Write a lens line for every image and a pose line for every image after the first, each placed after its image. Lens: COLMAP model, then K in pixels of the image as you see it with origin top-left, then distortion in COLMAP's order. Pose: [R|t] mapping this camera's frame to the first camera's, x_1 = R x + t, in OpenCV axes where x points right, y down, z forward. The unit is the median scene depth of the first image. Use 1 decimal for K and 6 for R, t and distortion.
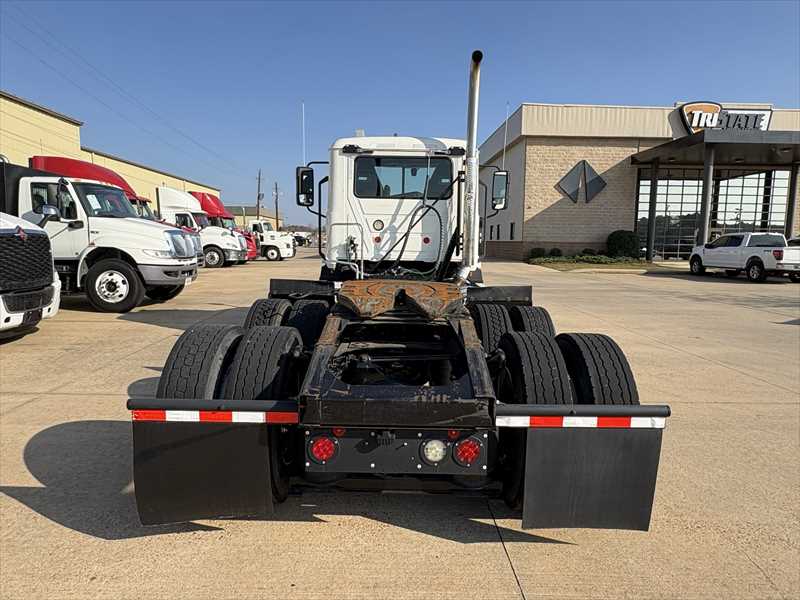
lens RADIAL K [[489.8, 0, 400.0], [0, 489.8, 300.0], [0, 0, 1]] dist [-0.006524, -0.000592]
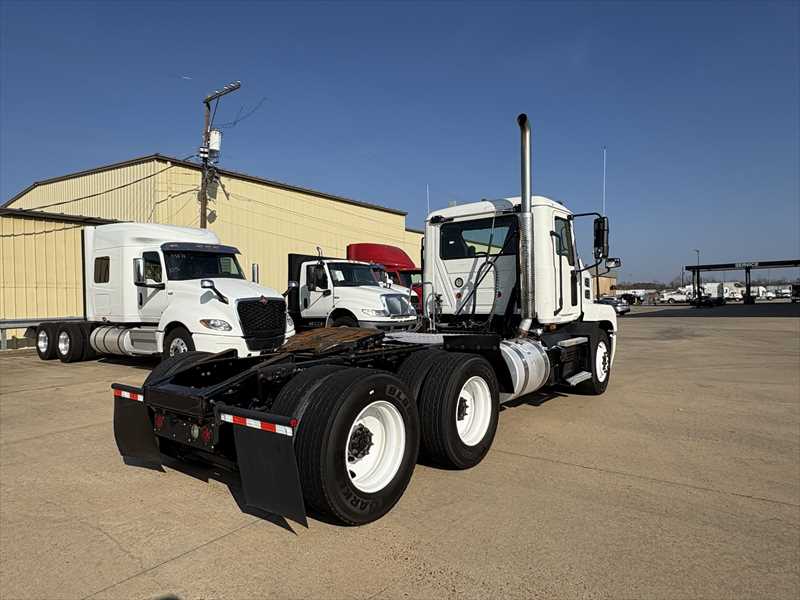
lens RADIAL K [[489.8, 0, 400.0], [0, 489.8, 300.0], [0, 0, 1]] dist [-0.006524, -0.000592]
pose [[0.789630, -0.032077, -0.612744, 0.531742], [-0.043520, 0.993189, -0.108077, 0.013063], [0.612037, 0.112008, 0.782857, 0.050193]]
